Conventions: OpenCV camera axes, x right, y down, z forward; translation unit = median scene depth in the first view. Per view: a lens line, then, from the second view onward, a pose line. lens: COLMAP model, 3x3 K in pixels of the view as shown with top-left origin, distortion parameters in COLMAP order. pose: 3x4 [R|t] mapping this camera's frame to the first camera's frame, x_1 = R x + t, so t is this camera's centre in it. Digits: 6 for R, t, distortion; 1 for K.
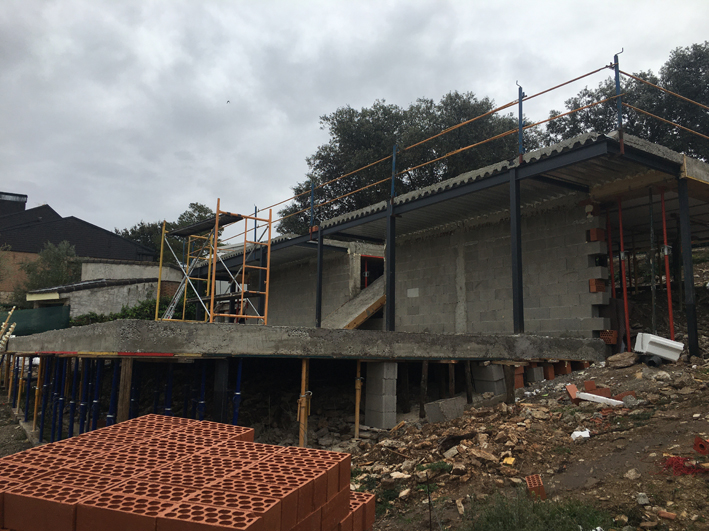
lens RADIAL K [[590.0, 0, 354.5], [0, 590.0, 265.5], [0, 0, 1]] dist [0.003293, 0.000108]
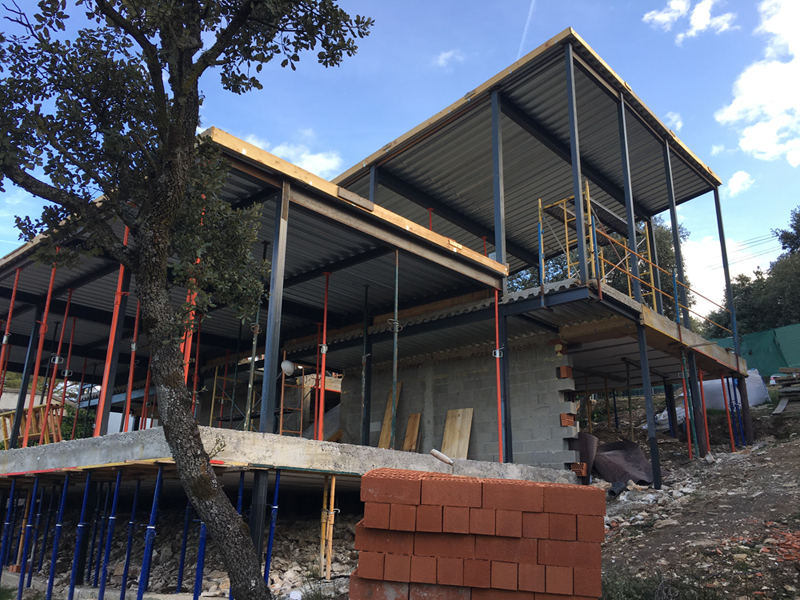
lens RADIAL K [[677.6, 0, 400.0], [0, 677.6, 300.0], [0, 0, 1]] dist [0.005330, 0.001392]
pose [[0.965775, 0.078921, 0.247082, -0.204253], [-0.036758, 0.984616, -0.170819, 0.041890], [-0.256762, 0.155891, 0.953819, -0.122950]]
